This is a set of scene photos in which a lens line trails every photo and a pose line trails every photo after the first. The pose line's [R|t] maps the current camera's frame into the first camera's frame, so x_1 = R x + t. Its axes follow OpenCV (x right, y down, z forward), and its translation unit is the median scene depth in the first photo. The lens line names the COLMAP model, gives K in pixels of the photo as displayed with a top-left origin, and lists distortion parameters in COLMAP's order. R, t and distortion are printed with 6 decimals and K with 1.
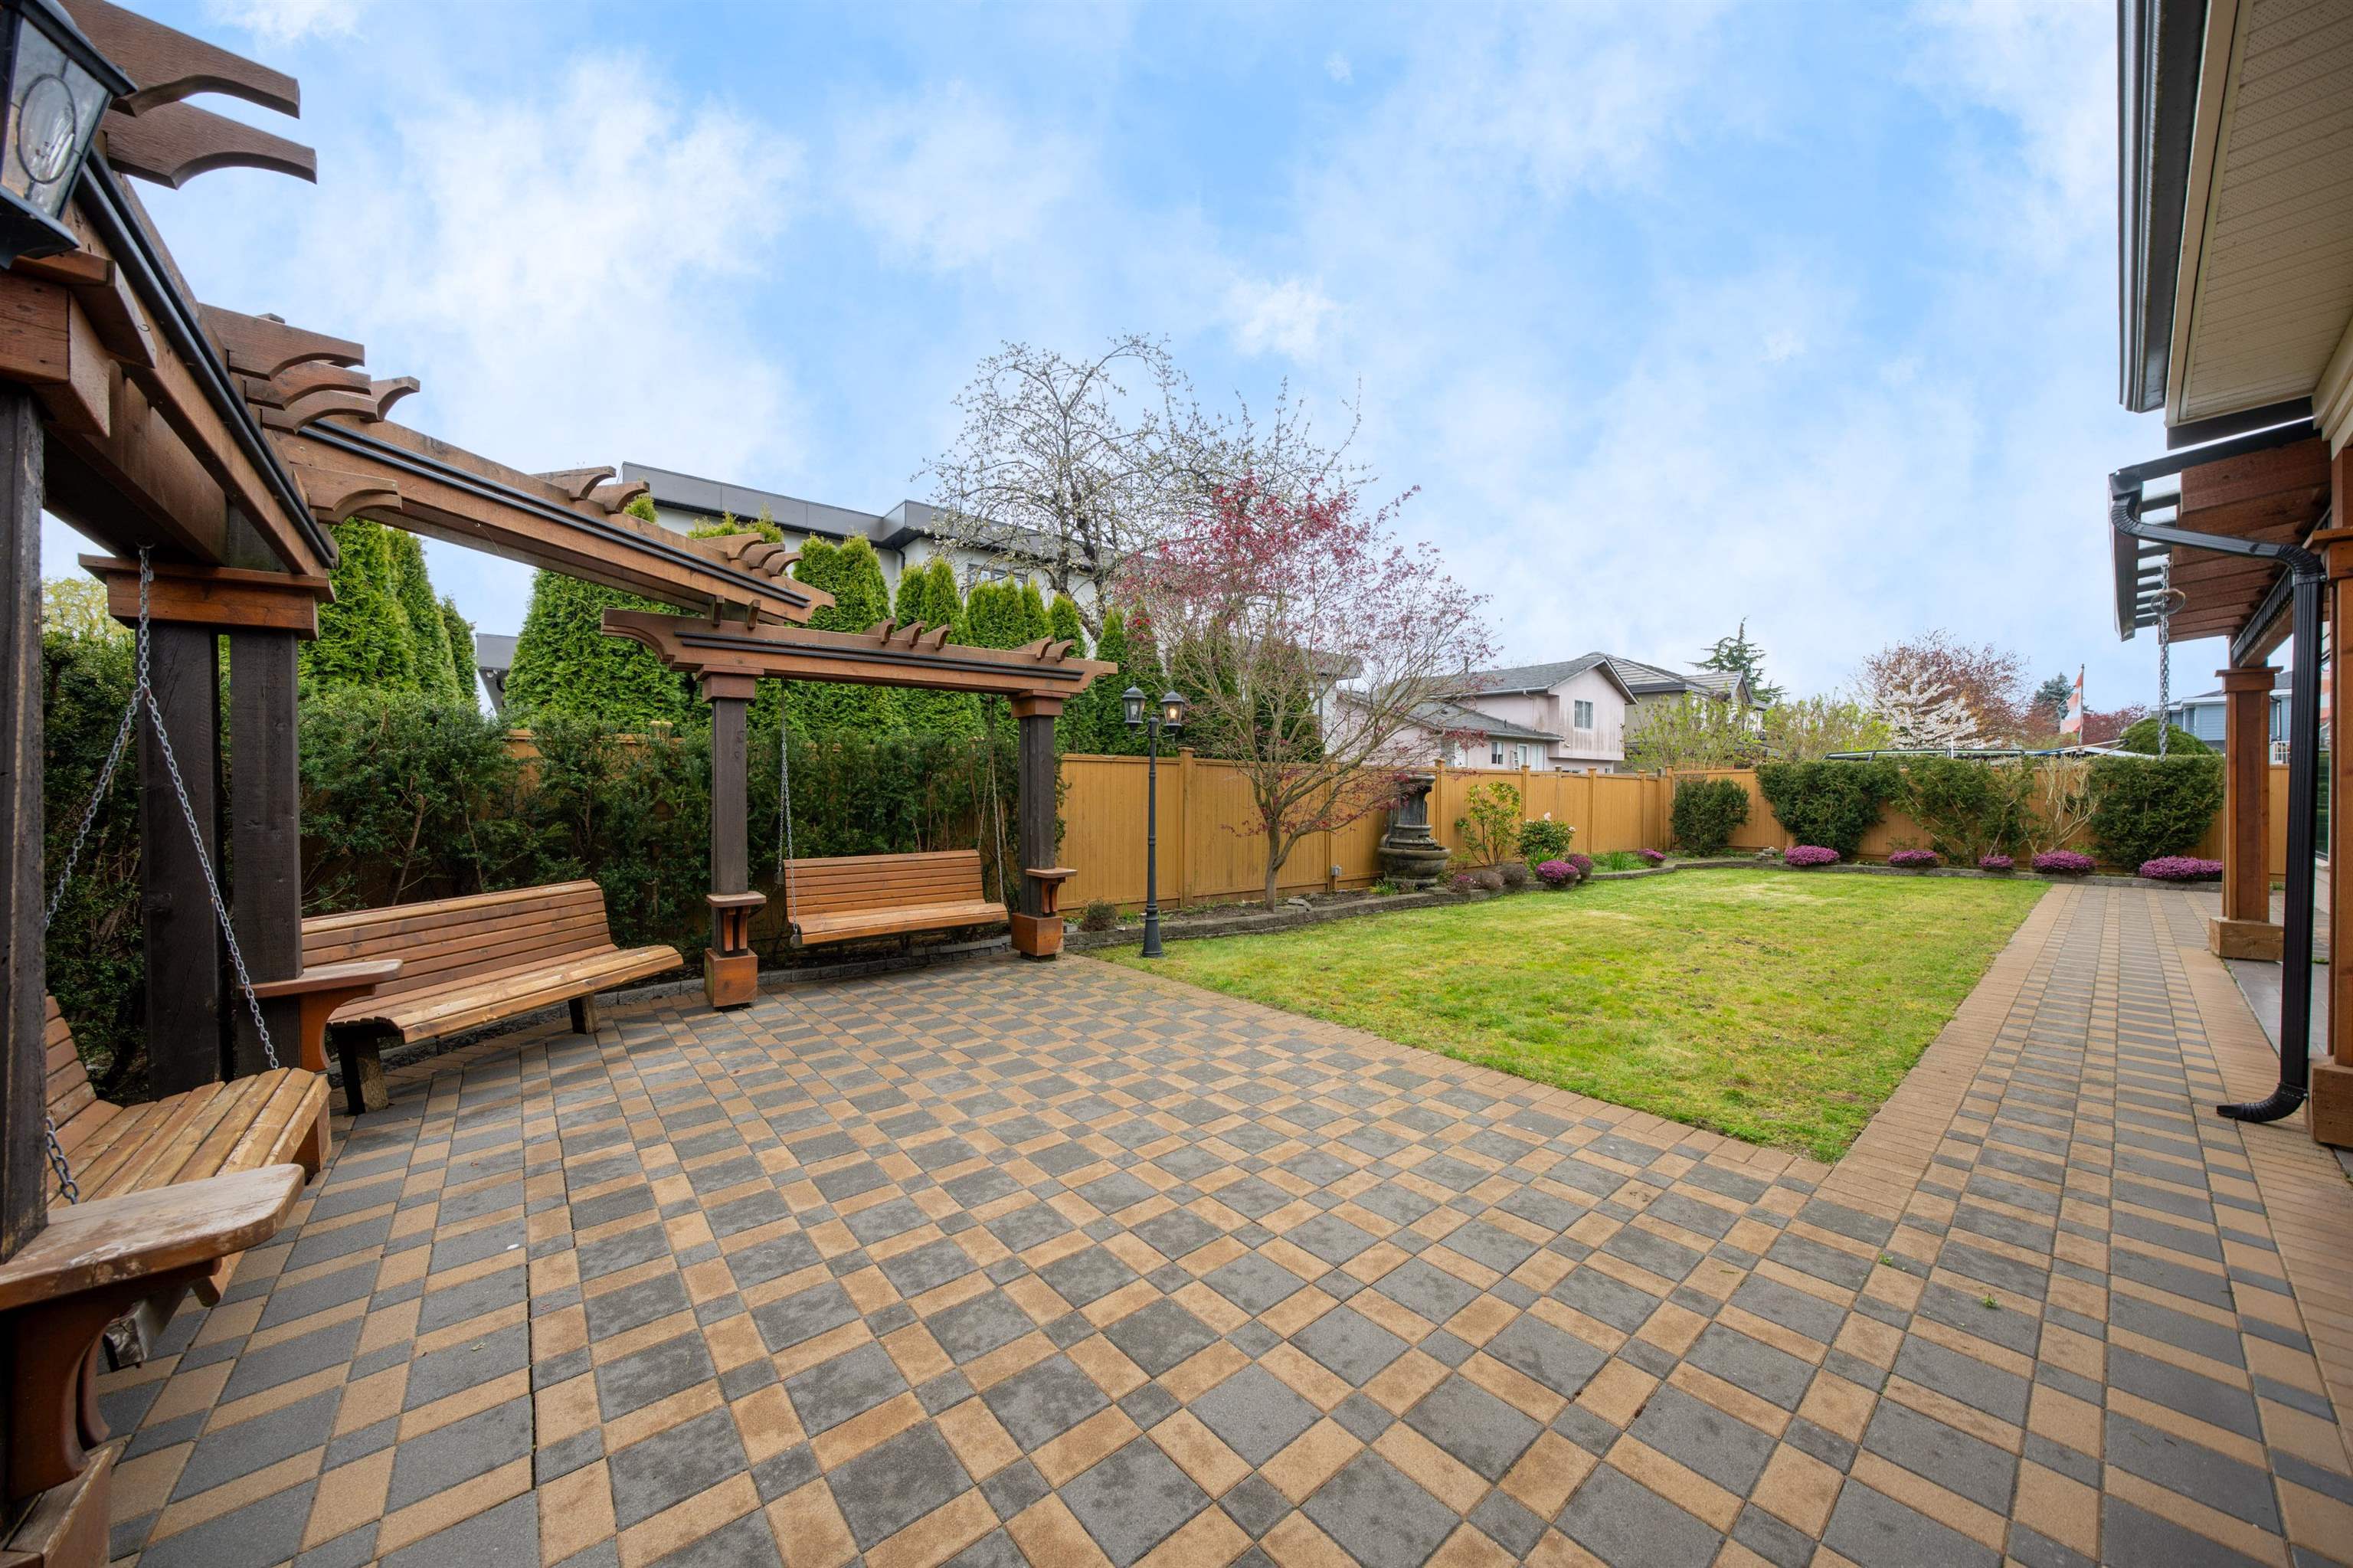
lens RADIAL K [[798.2, 0, 1198.7], [0, 798.2, 789.0], [0, 0, 1]] dist [-0.003141, -0.000176]
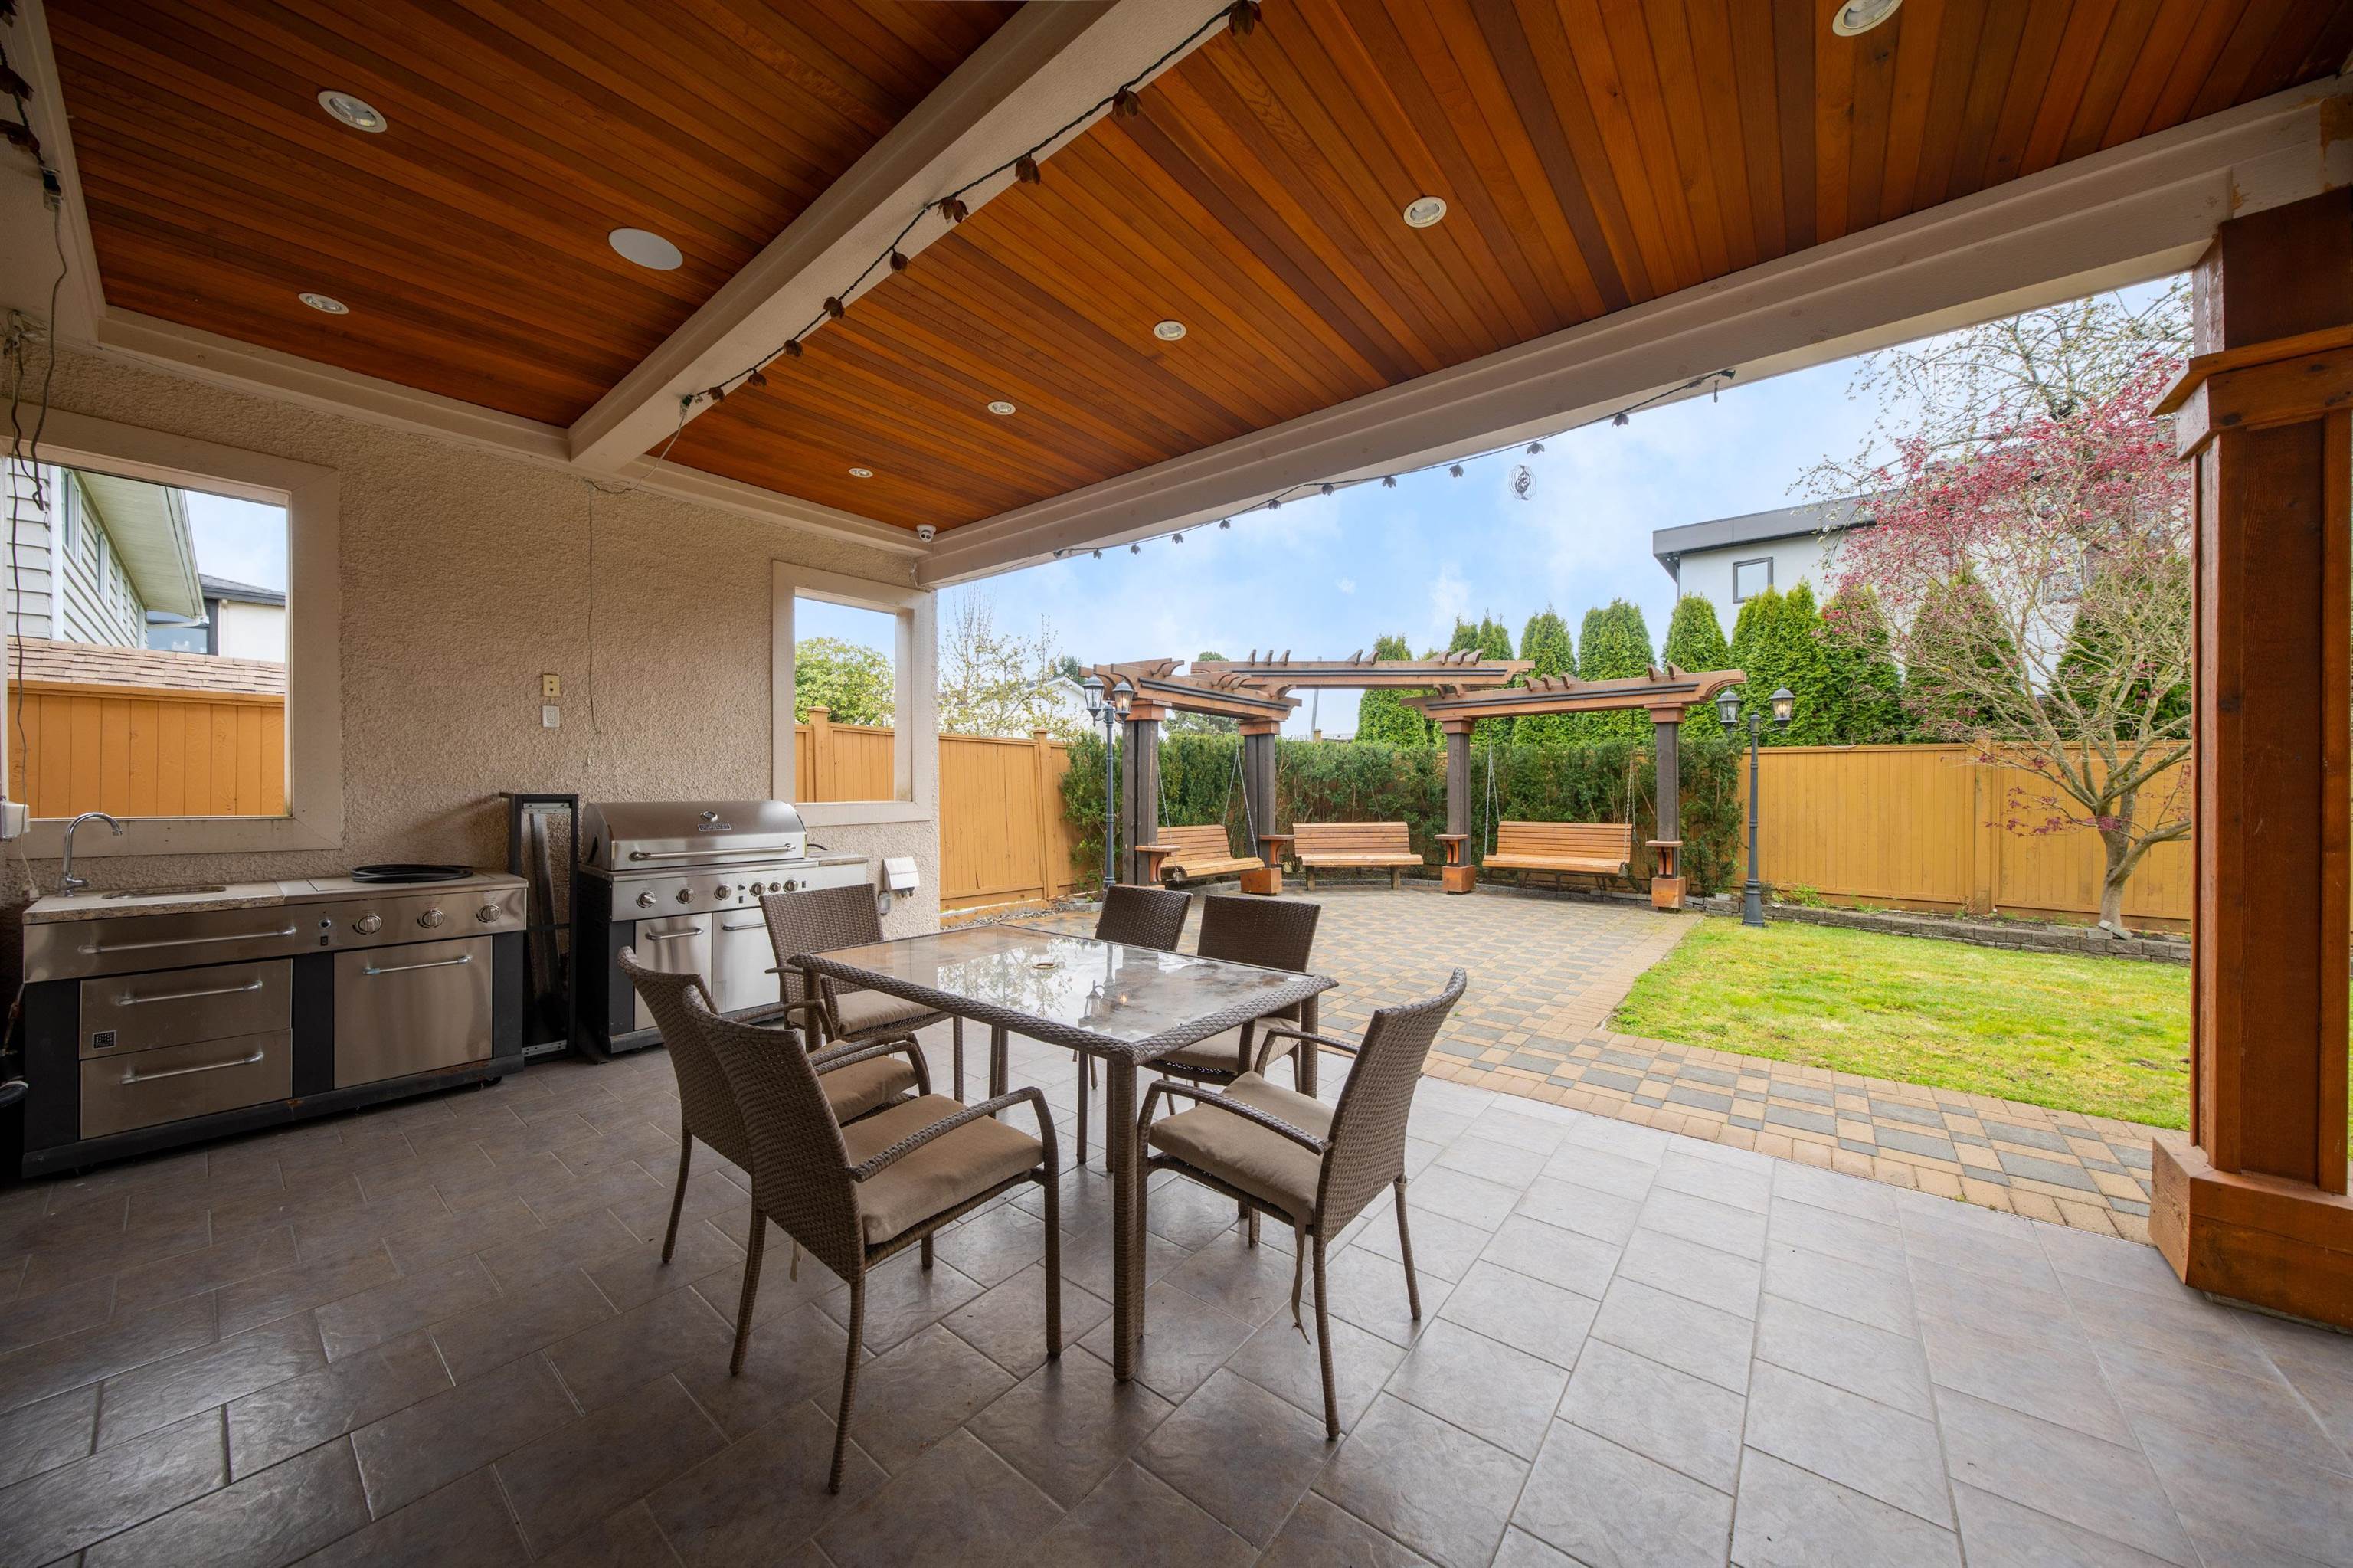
lens RADIAL K [[798.2, 0, 1175.2], [0, 798.2, 785.5], [0, 0, 1]] dist [-0.003141, -0.000176]
pose [[0.183143, -0.003340, -0.983081, 1.888404], [-0.000403, 0.999994, -0.003473, 0.031622], [0.983086, 0.001032, 0.183140, -0.023431]]
